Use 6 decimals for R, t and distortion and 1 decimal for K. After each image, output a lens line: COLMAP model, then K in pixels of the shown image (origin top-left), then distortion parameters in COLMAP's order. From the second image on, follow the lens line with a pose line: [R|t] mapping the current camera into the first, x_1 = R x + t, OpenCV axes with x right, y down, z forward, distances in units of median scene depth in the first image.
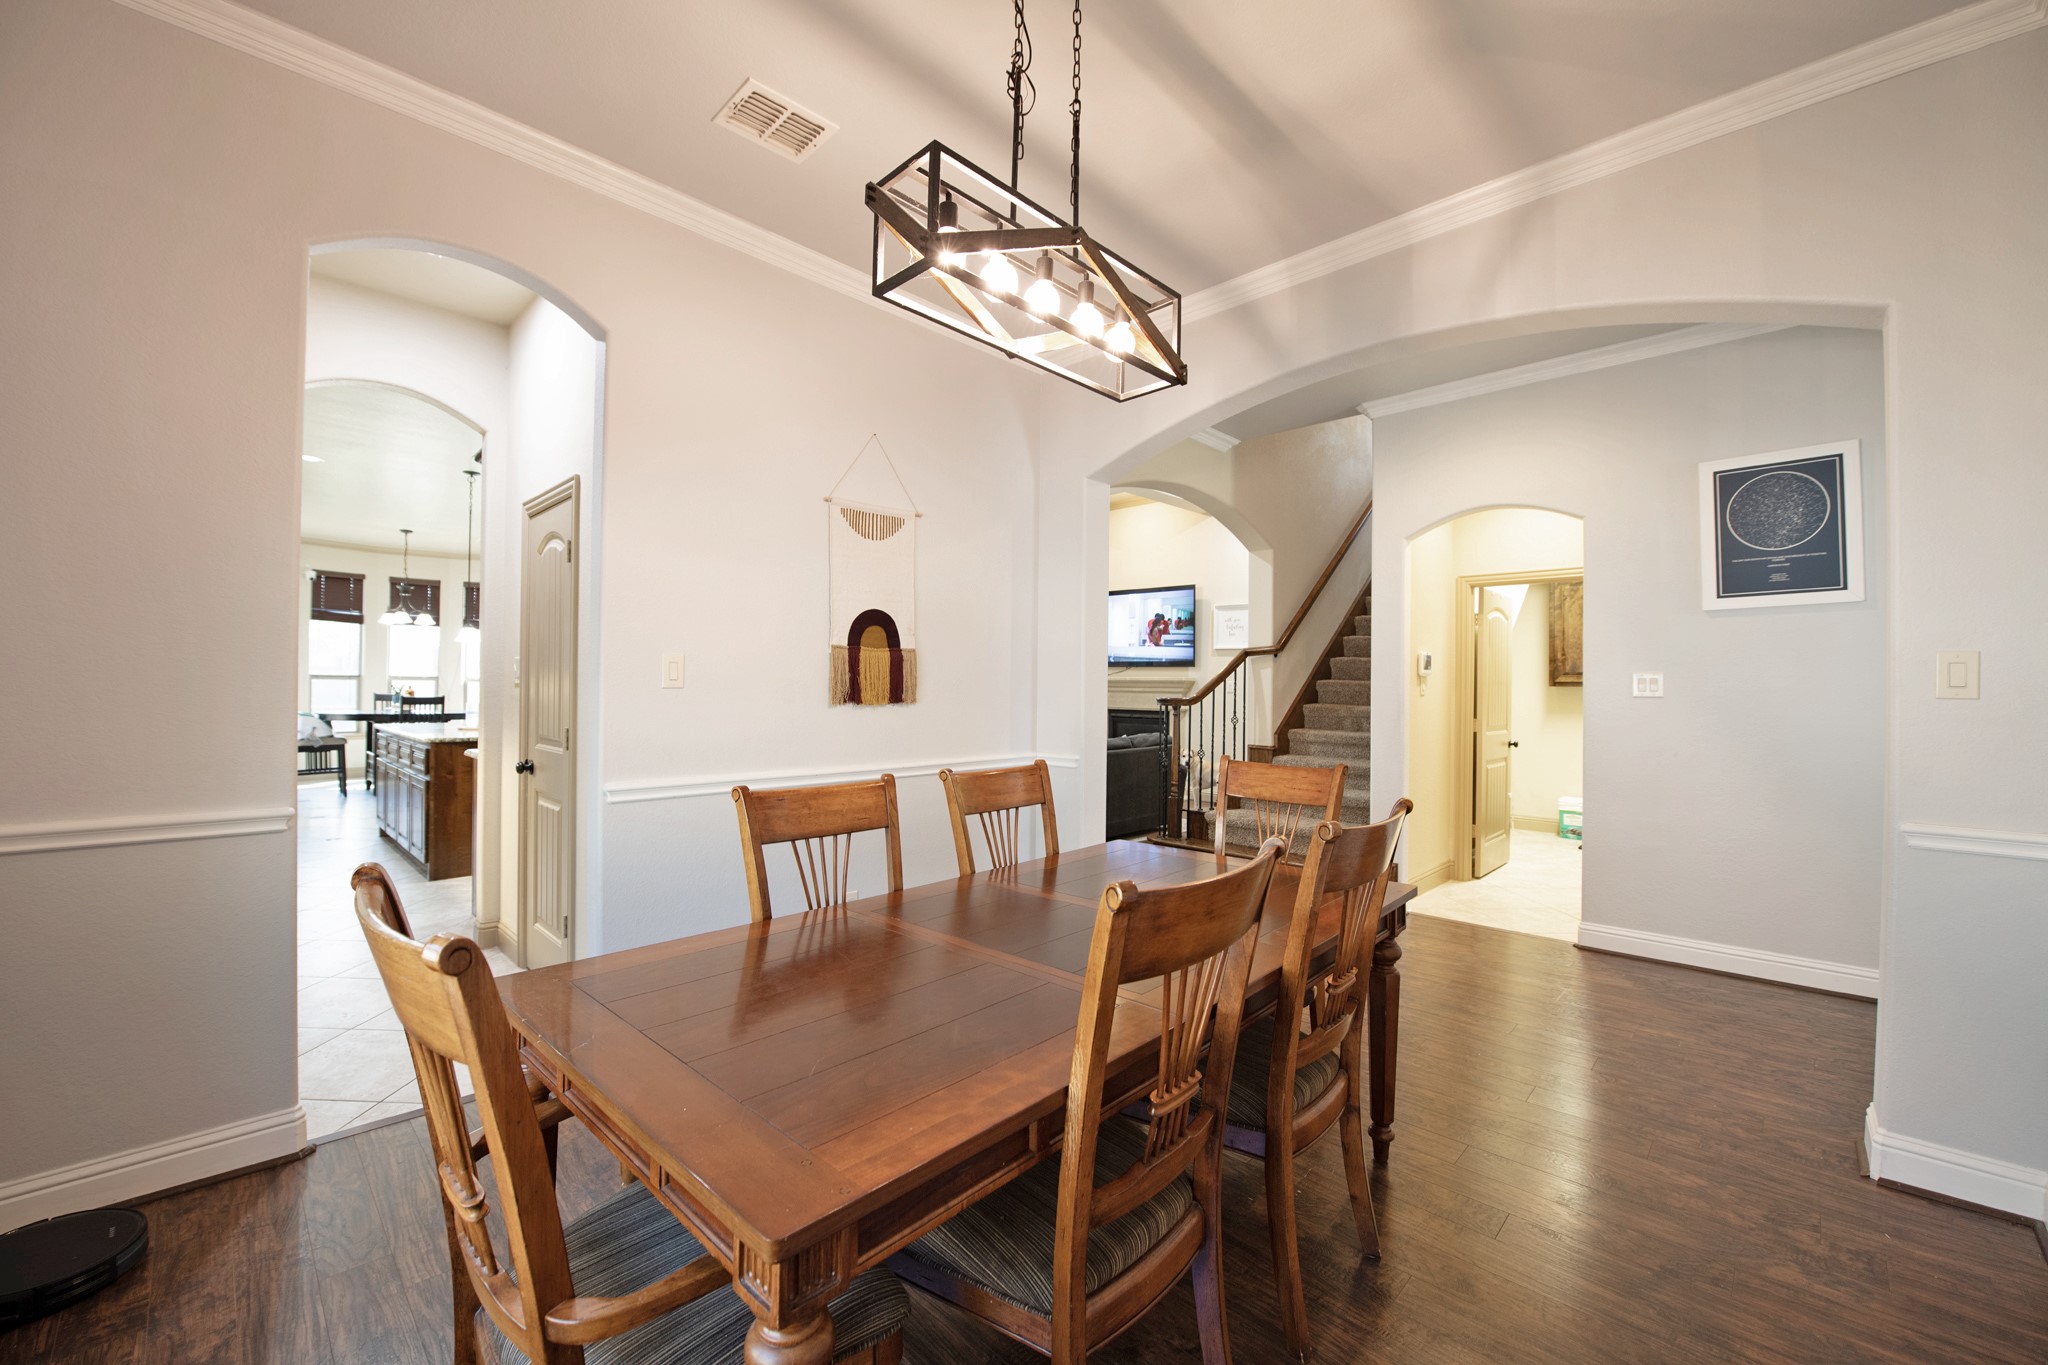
lens RADIAL K [[810.4, 0, 1017.1], [0, 810.4, 688.2], [0, 0, 1]] dist [-0.021735, -0.000485]
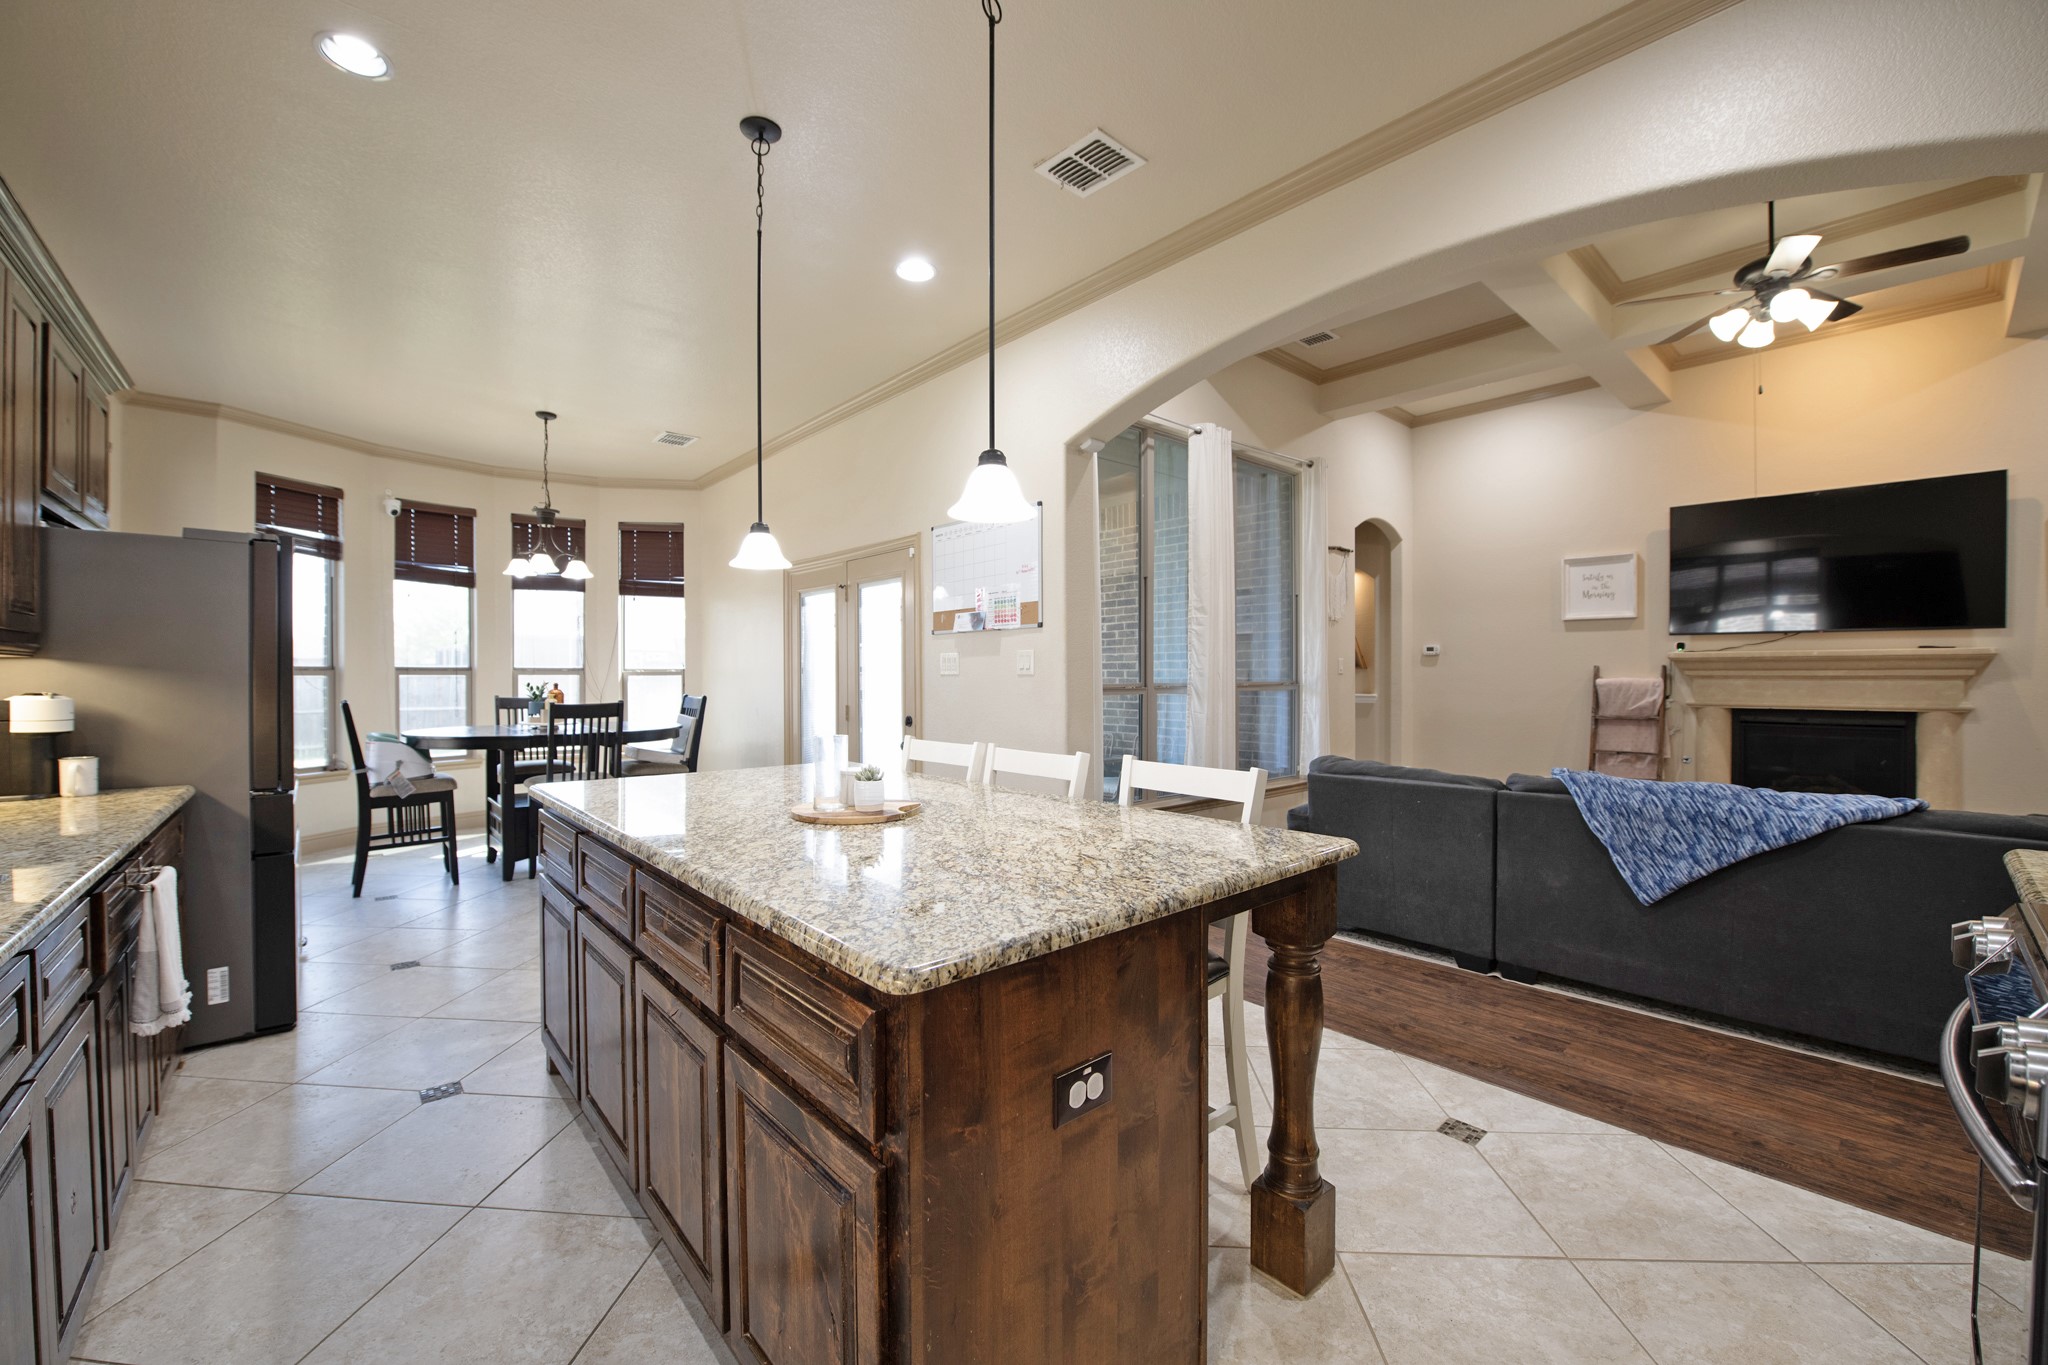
lens RADIAL K [[810.4, 0, 1015.7], [0, 810.4, 684.2], [0, 0, 1]] dist [-0.021735, -0.000485]
pose [[0.996566, -0.013464, -0.081698, -0.396553], [0.014327, 0.999848, 0.009982, -0.004174], [0.081551, -0.011118, 0.996607, 0.466390]]
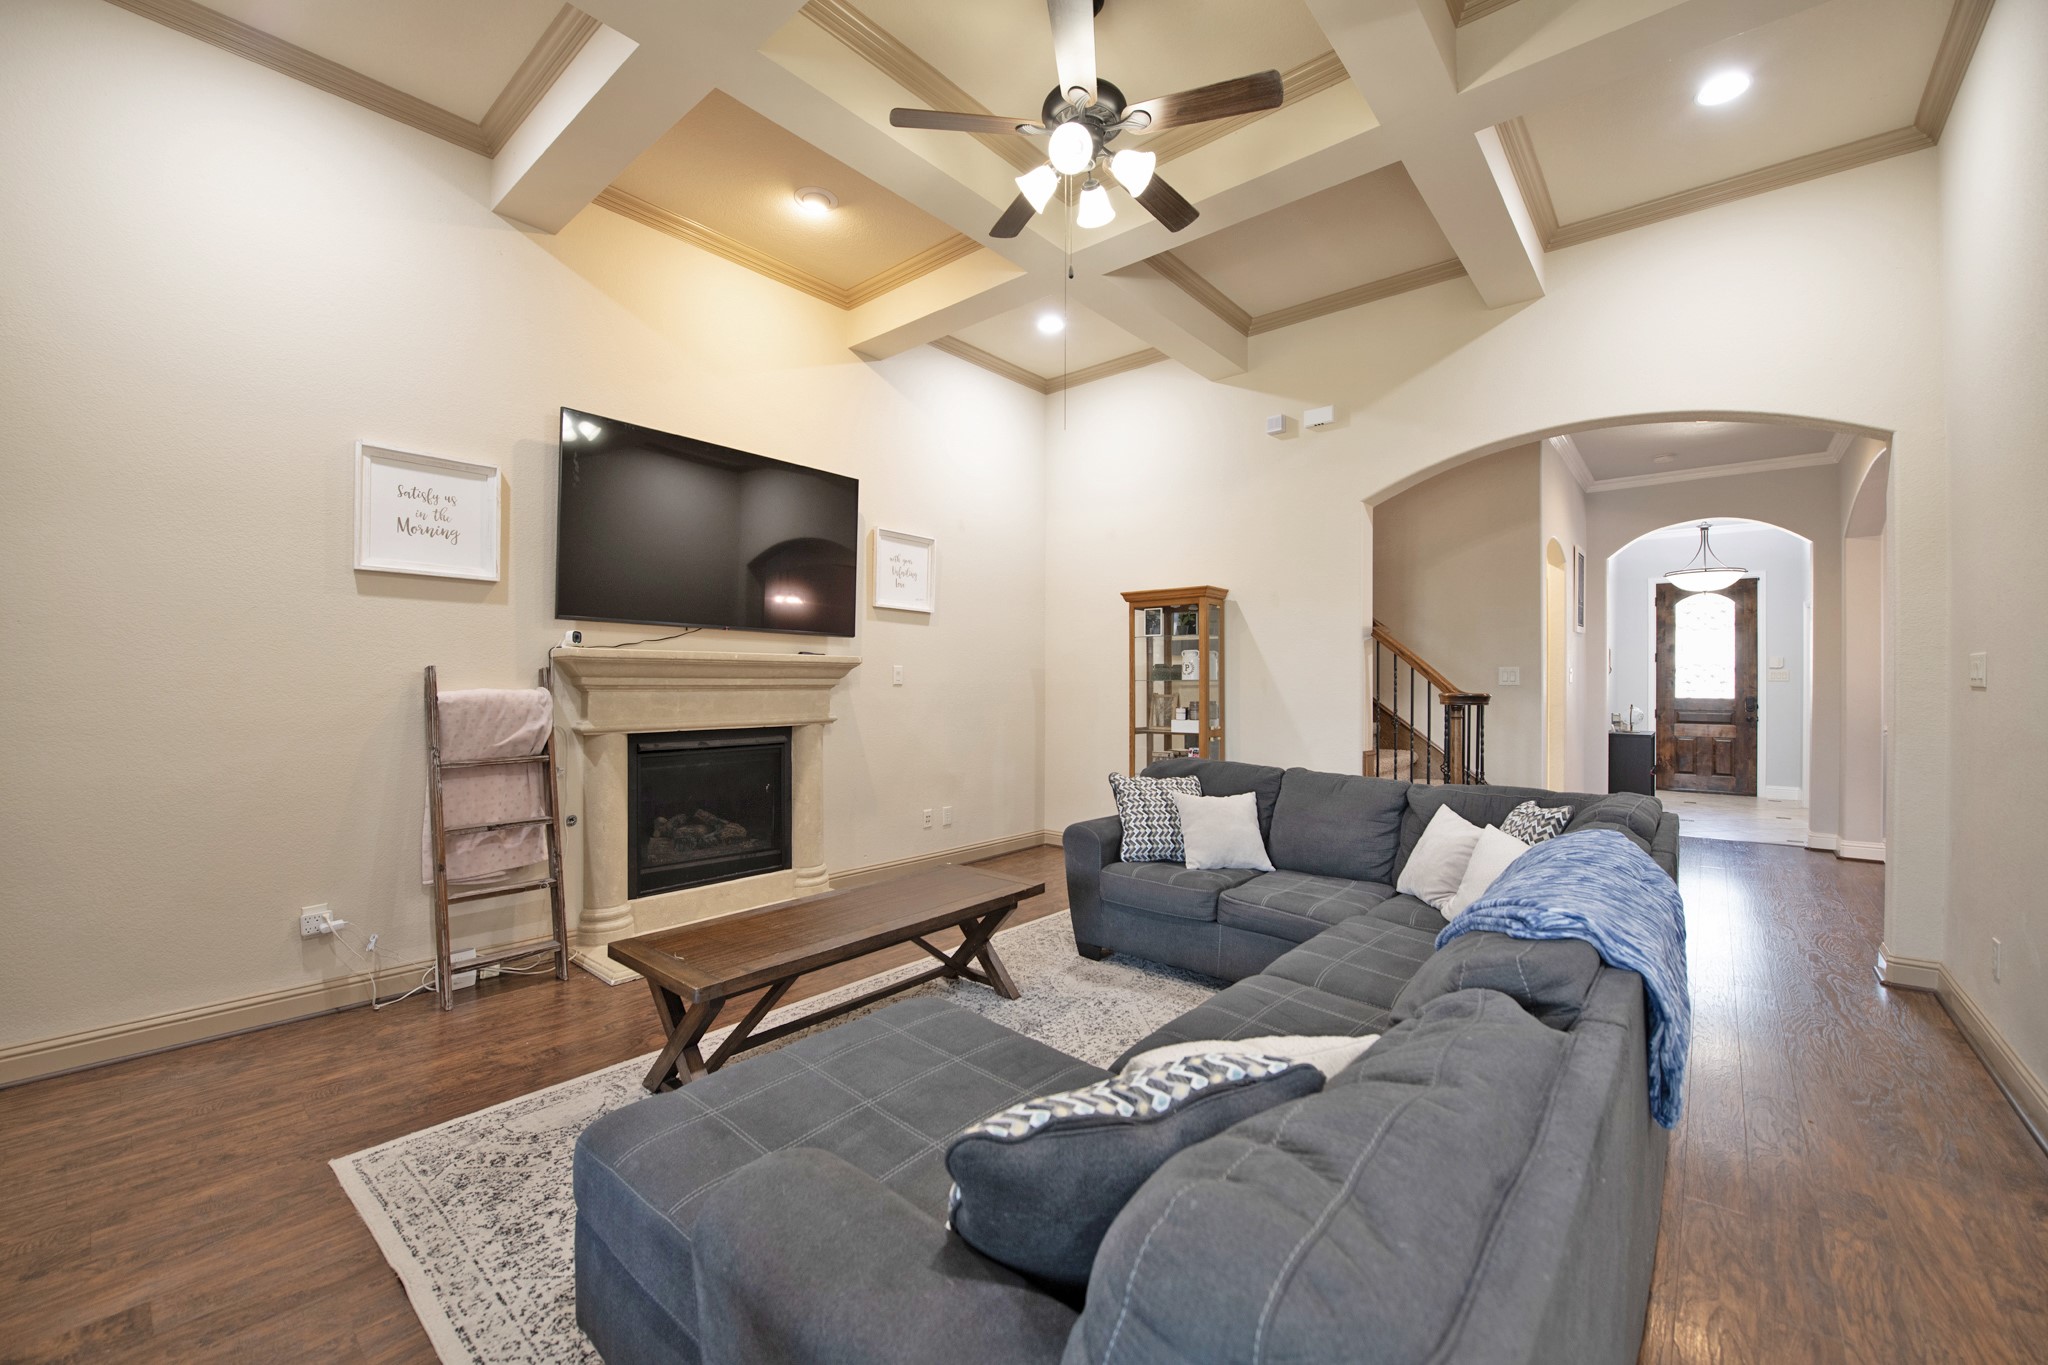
lens RADIAL K [[810.4, 0, 1016.3], [0, 810.4, 677.3], [0, 0, 1]] dist [-0.021735, -0.000485]
pose [[-0.065407, -0.009238, 0.997816, -0.324228], [-0.004645, 0.999949, 0.008953, -0.005526], [-0.997848, -0.004049, -0.065447, 0.976755]]
